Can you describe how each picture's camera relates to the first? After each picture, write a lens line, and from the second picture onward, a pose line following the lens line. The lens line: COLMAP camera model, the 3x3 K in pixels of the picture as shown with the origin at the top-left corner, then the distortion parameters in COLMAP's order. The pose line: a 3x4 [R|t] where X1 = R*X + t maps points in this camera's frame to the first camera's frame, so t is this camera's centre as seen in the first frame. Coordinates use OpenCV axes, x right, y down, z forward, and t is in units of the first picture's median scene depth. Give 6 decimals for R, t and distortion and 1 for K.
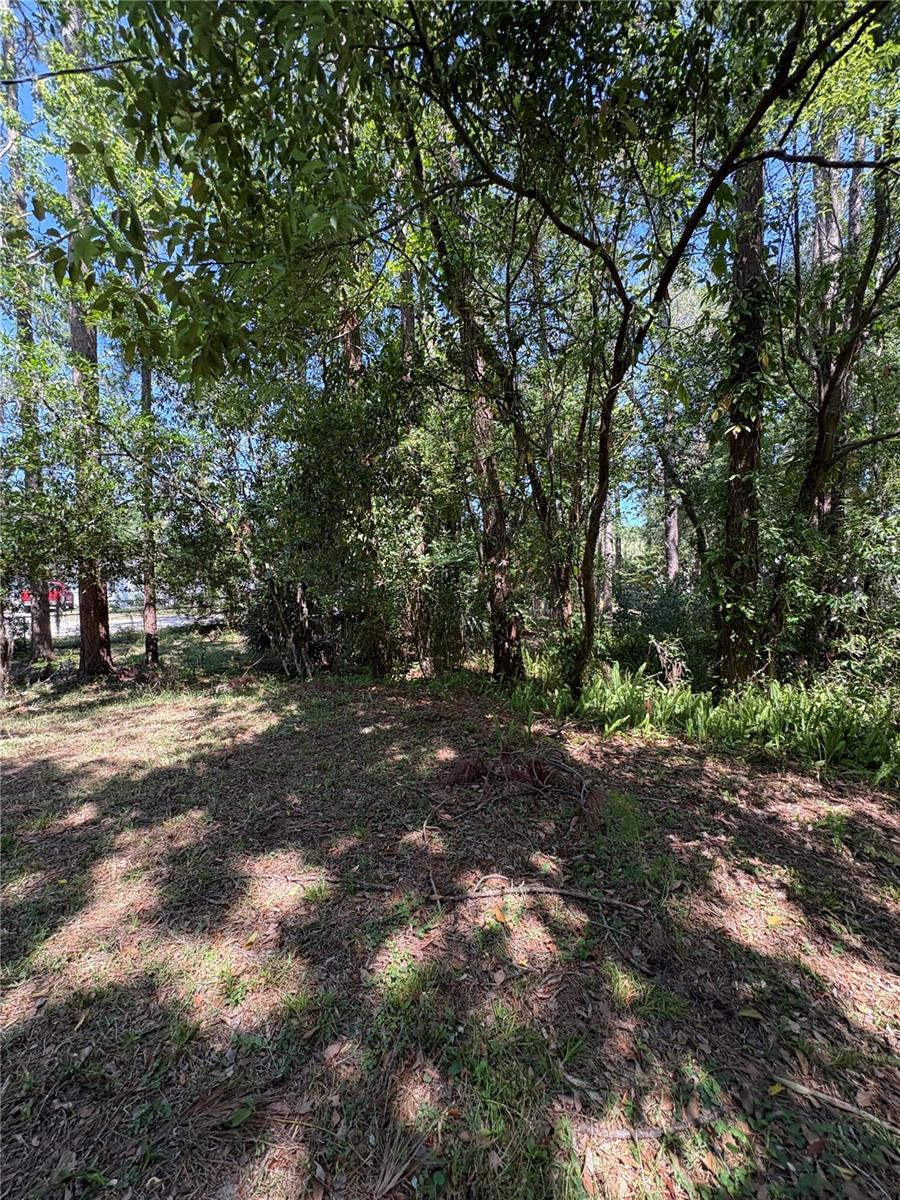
lens RADIAL K [[478.7, 0, 451.1], [0, 478.7, 600.2], [0, 0, 1]] dist [0.000218, 0.000530]
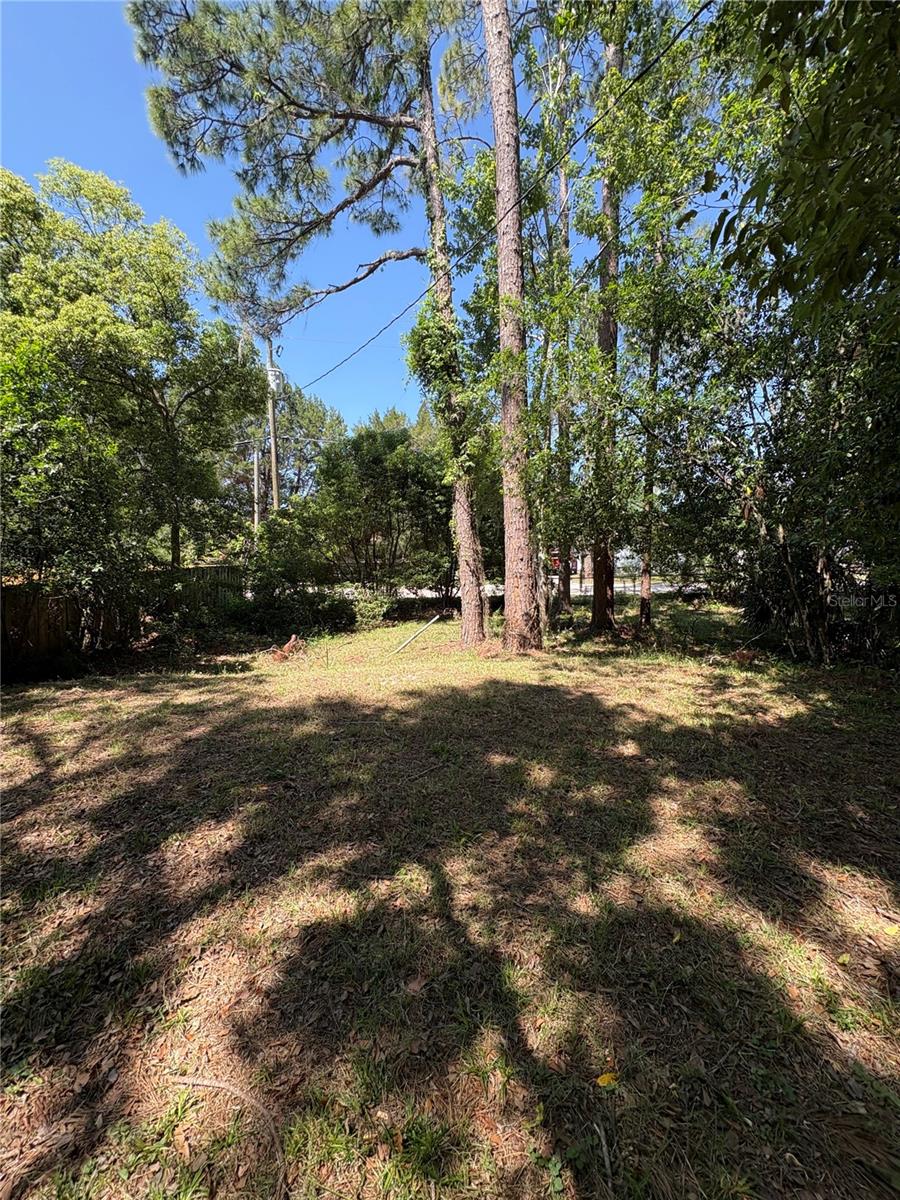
lens RADIAL K [[478.7, 0, 451.1], [0, 478.7, 600.2], [0, 0, 1]] dist [0.000218, 0.000530]
pose [[0.611392, 0.073599, -0.787898, -0.098205], [-0.022541, 0.996881, 0.075629, 0.006651], [0.791007, -0.028479, 0.611144, -0.029683]]
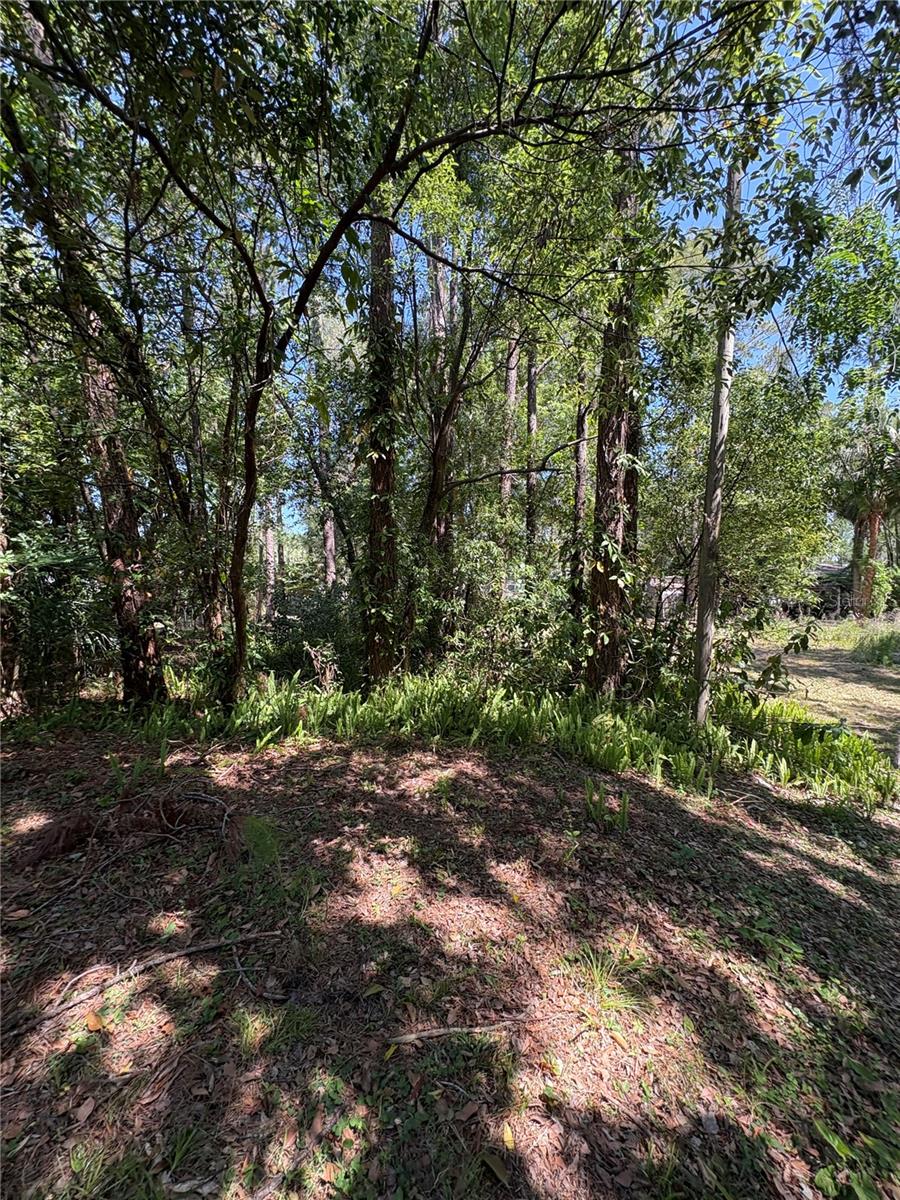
lens RADIAL K [[478.7, 0, 451.1], [0, 478.7, 600.2], [0, 0, 1]] dist [0.000218, 0.000530]
pose [[0.782297, -0.012762, 0.622775, 0.033526], [0.021290, 0.999754, -0.006256, -0.002981], [-0.622542, 0.018153, 0.782376, 0.009213]]
